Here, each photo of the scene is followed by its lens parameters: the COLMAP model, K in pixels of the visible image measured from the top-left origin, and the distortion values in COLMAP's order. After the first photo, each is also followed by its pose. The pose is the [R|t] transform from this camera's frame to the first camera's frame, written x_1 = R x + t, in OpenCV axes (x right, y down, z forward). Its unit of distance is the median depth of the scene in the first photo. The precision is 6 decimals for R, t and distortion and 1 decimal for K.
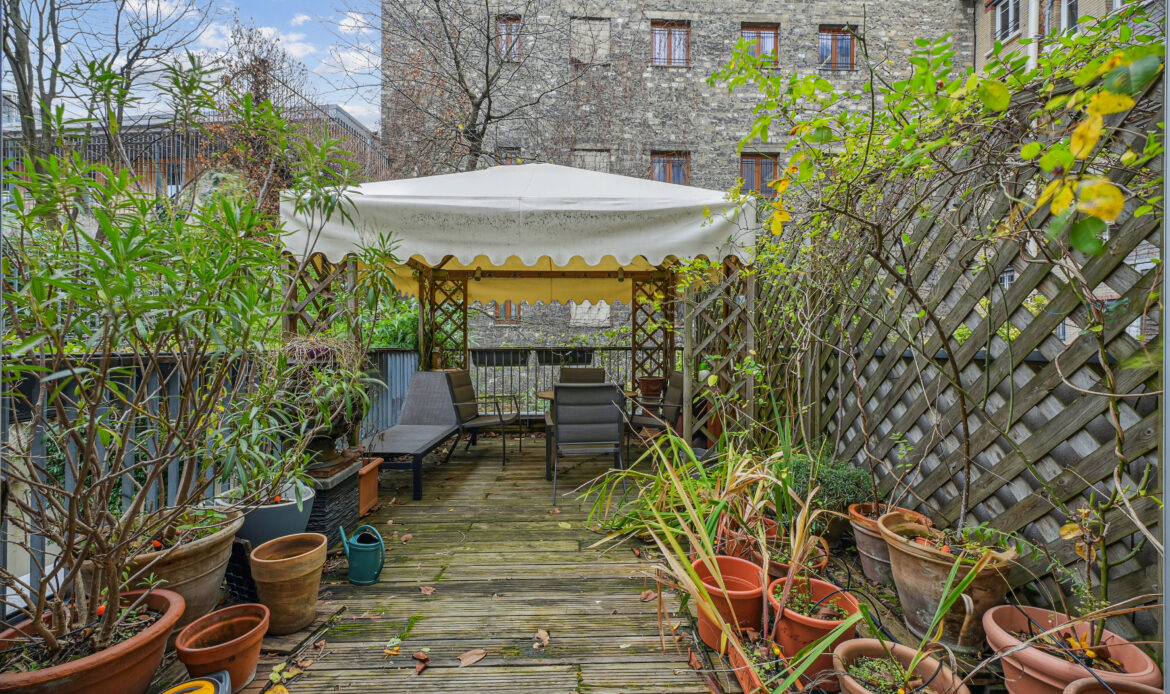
lens RADIAL K [[464.7, 0, 587.4], [0, 464.7, 343.0], [0, 0, 1]] dist [0.003710, -0.001259]
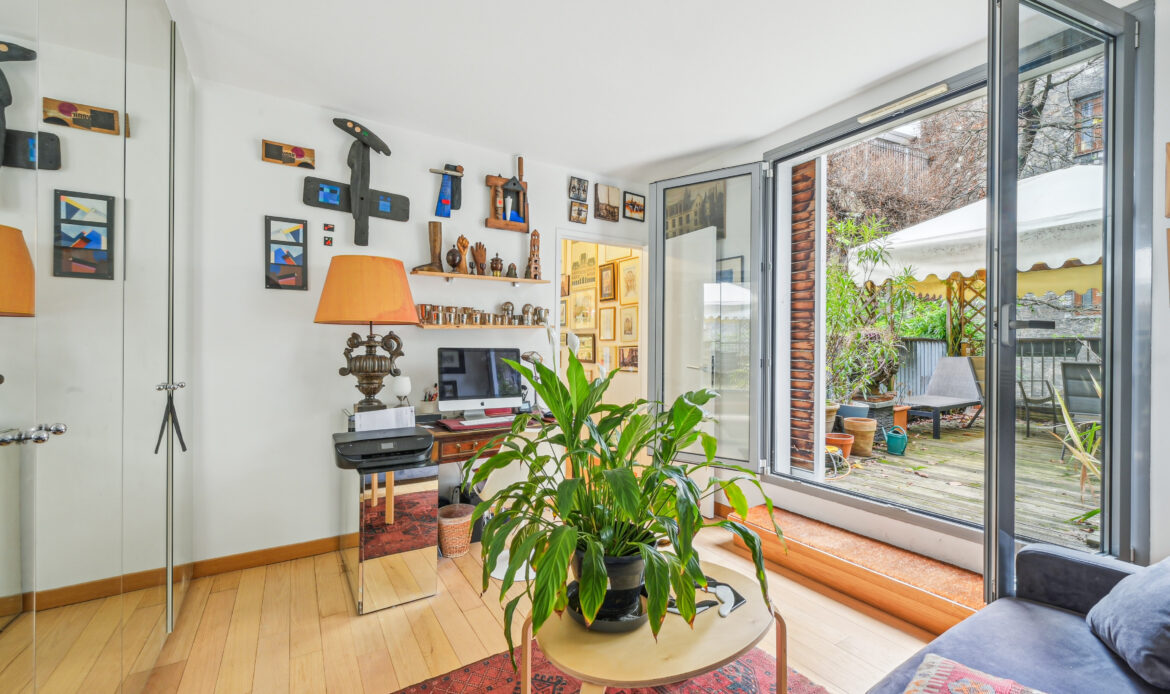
lens RADIAL K [[500.6, 0, 586.0], [0, 500.6, 344.3], [0, 0, 1]] dist [-0.001946, 0.000048]
pose [[0.523938, -0.000670, -0.851756, 0.275609], [-0.000332, 0.999999, -0.000990, 0.029293], [0.851756, 0.000801, 0.523938, -0.527283]]
